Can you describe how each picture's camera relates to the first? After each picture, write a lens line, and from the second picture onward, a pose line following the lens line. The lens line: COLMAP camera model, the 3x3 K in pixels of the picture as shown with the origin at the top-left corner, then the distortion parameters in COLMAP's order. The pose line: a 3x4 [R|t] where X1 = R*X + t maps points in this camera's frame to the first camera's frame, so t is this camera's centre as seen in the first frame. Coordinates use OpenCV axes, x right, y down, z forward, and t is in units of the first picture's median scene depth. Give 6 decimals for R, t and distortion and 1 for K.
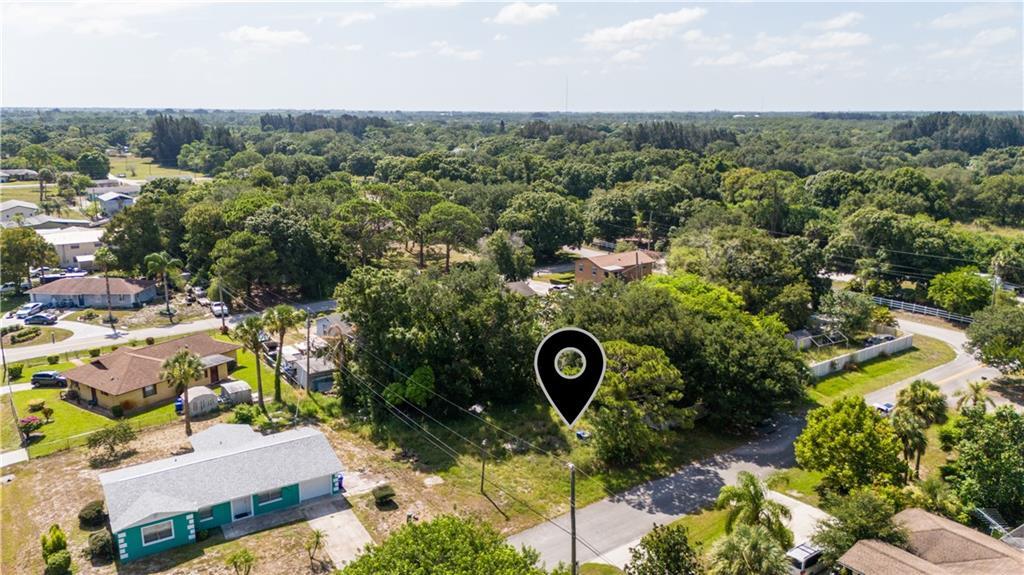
lens RADIAL K [[747.4, 0, 512.0], [0, 747.4, 287.5], [0, 0, 1]] dist [0.080025, -0.076324]
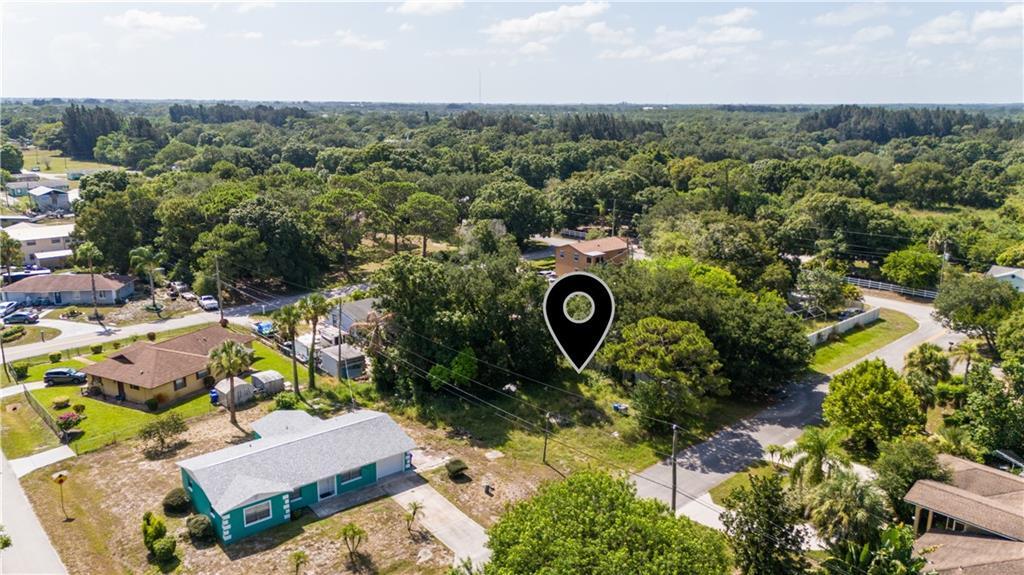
lens RADIAL K [[747.4, 0, 512.0], [0, 747.4, 287.5], [0, 0, 1]] dist [0.080025, -0.076324]
pose [[0.993274, -0.025765, 0.112882, -0.116609], [0.024563, 0.999626, 0.012025, 0.006964], [-0.113150, -0.009172, 0.993536, -0.025519]]
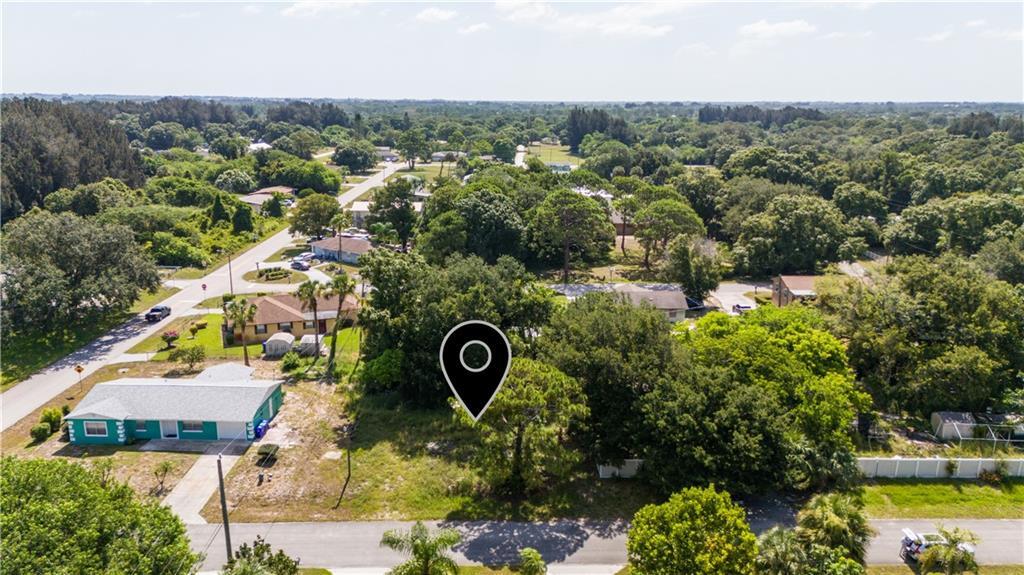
lens RADIAL K [[747.0, 0, 512.0], [0, 747.0, 287.5], [0, 0, 1]] dist [0.067561, -0.051533]
pose [[0.820419, 0.141327, -0.554022, 0.390776], [-0.135836, 0.989405, 0.051237, -0.036063], [0.555393, 0.033220, 0.830924, 0.161502]]
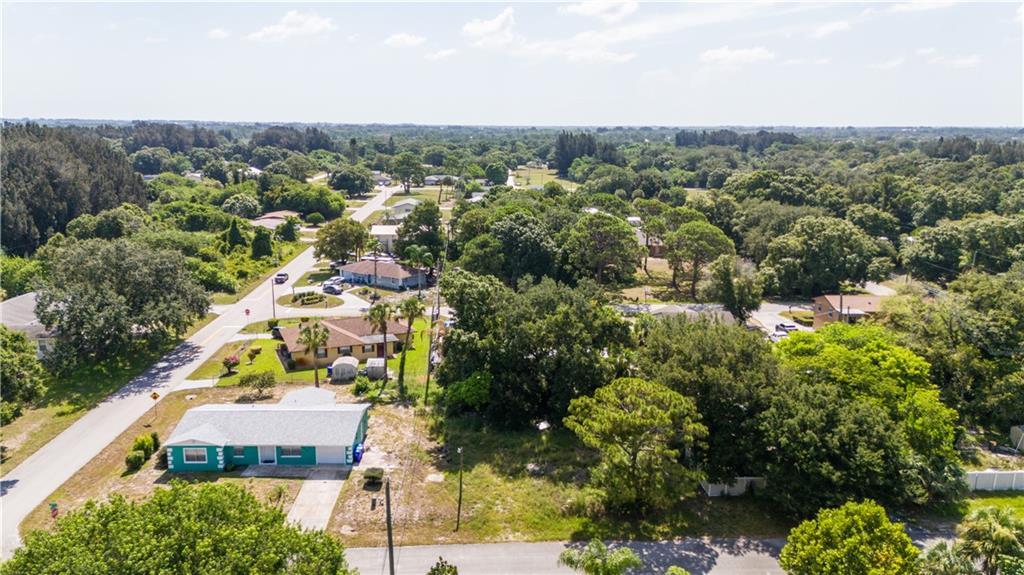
lens RADIAL K [[747.0, 0, 512.0], [0, 747.0, 287.5], [0, 0, 1]] dist [0.067561, -0.051533]
pose [[0.843245, 0.116856, -0.524673, 0.303587], [-0.127655, 0.991694, 0.015706, -0.020663], [0.522151, 0.053733, 0.851159, 0.095550]]
